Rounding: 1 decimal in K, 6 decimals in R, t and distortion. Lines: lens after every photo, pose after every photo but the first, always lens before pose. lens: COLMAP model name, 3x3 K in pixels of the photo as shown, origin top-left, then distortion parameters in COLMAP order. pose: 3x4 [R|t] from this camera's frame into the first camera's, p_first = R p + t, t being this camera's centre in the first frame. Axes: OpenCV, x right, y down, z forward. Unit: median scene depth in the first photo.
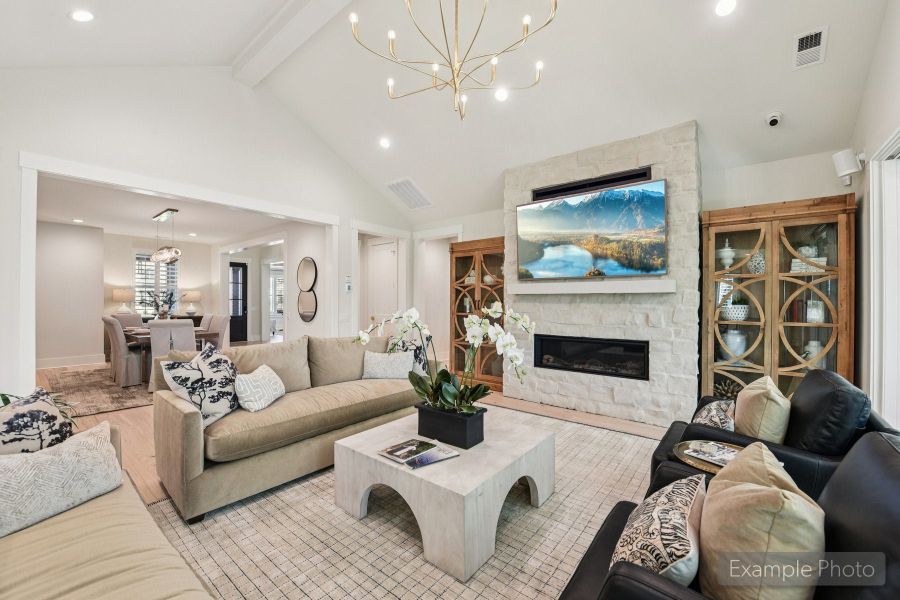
lens RADIAL K [[362.5, 0, 449.0], [0, 362.5, 301.3], [0, 0, 1]] dist [-0.020008, -0.000450]
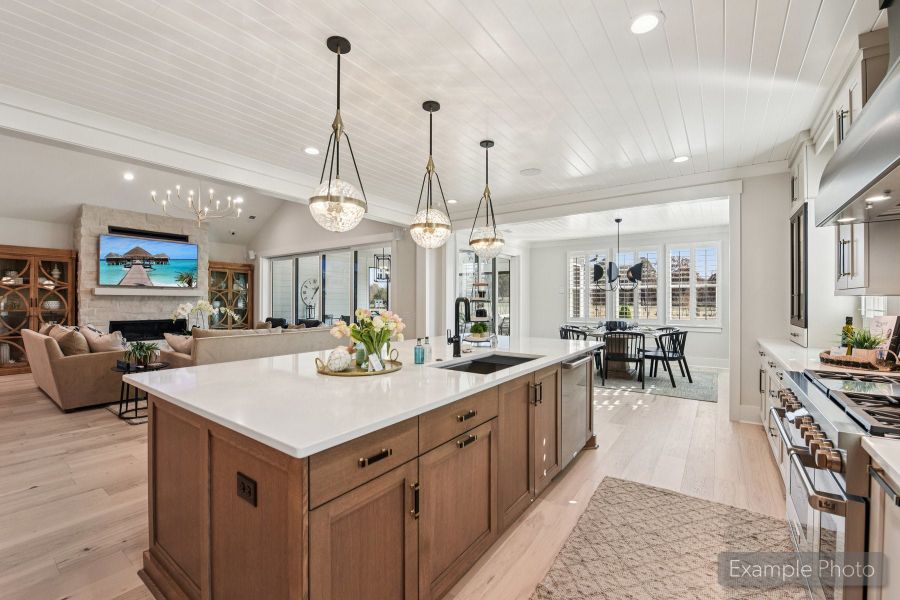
lens RADIAL K [[362.5, 0, 450.7], [0, 362.5, 300.2], [0, 0, 1]] dist [-0.020008, -0.000450]
pose [[-0.059758, 0.000720, 0.998213, -1.561967], [-0.004541, 0.999989, -0.000993, -0.003371], [-0.998203, -0.004592, -0.059754, -0.396615]]
